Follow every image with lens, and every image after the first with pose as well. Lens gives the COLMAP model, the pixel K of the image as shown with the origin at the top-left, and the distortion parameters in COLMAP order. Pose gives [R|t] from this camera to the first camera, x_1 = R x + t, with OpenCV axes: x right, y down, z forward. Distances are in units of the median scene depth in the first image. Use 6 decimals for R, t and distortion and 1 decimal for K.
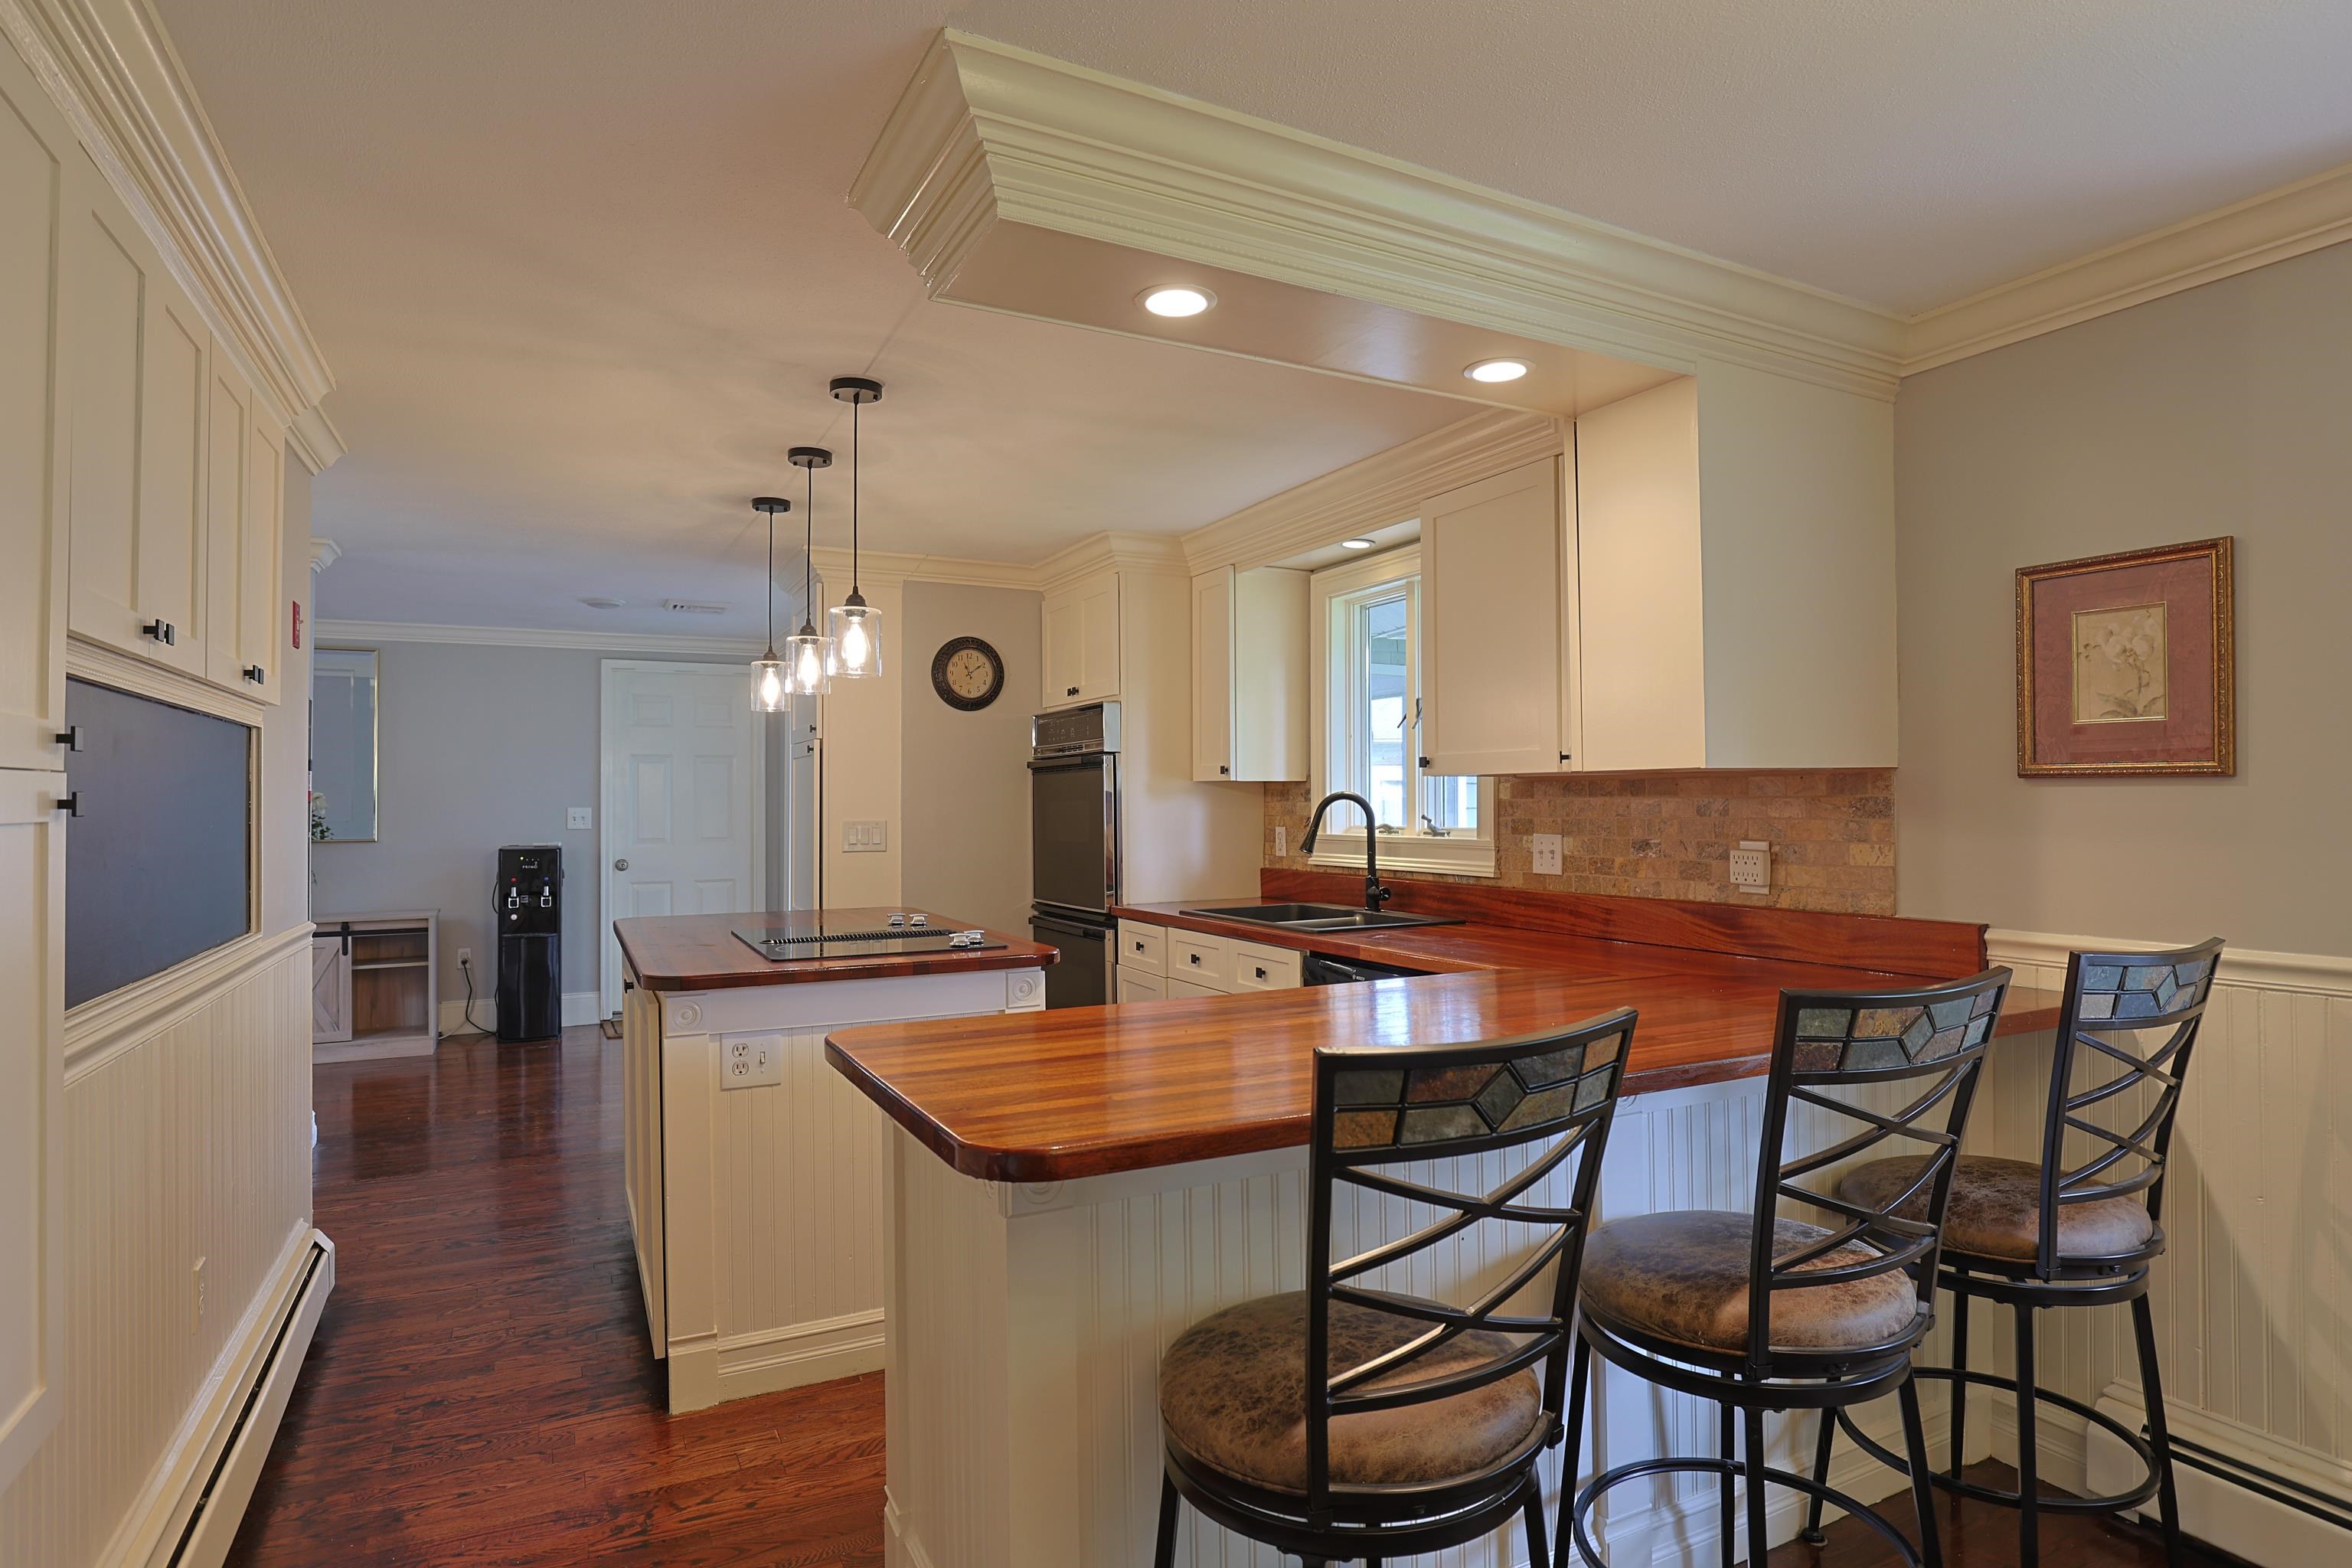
lens RADIAL K [[1266.2, 0, 1242.2], [0, 1266.2, 788.8], [0, 0, 1]] dist [-0.029104, 0.007022]
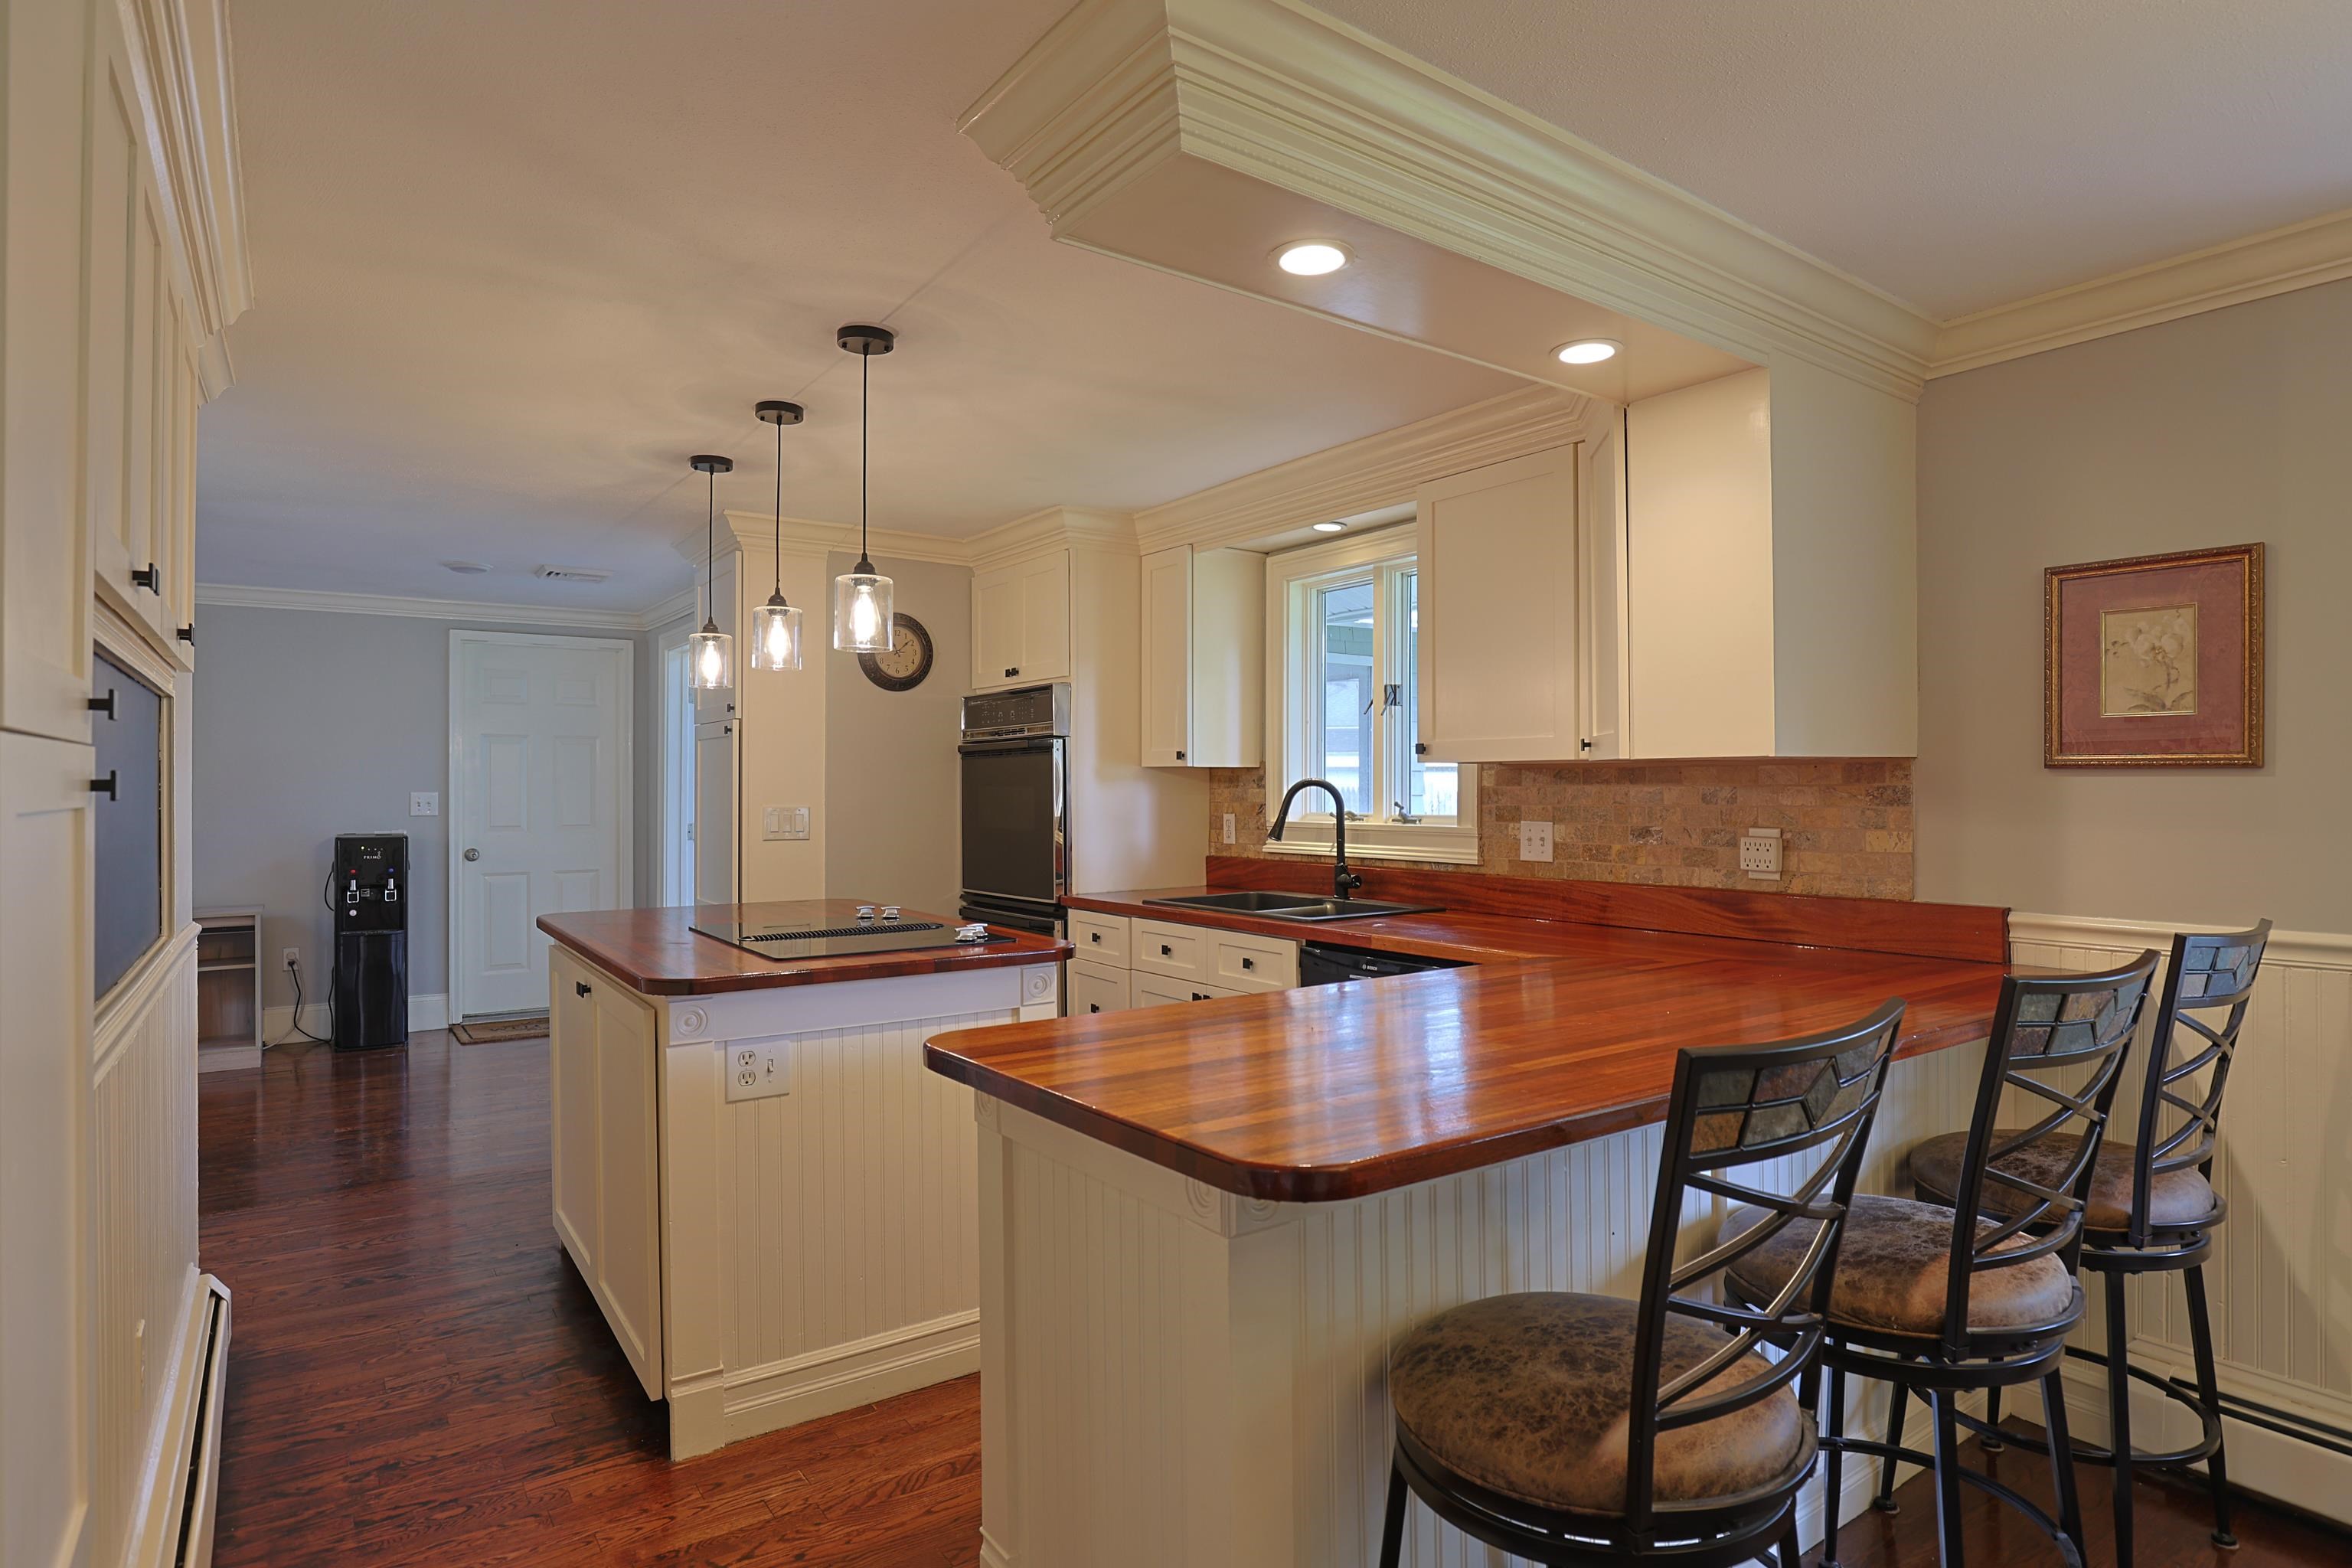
lens RADIAL K [[1266.2, 0, 1242.2], [0, 1266.2, 788.8], [0, 0, 1]] dist [-0.029104, 0.007022]
pose [[0.990467, 0.003641, 0.137703, -0.158306], [-0.005061, 0.999938, 0.009962, 0.001375], [-0.137658, -0.010564, 0.990423, 0.045928]]
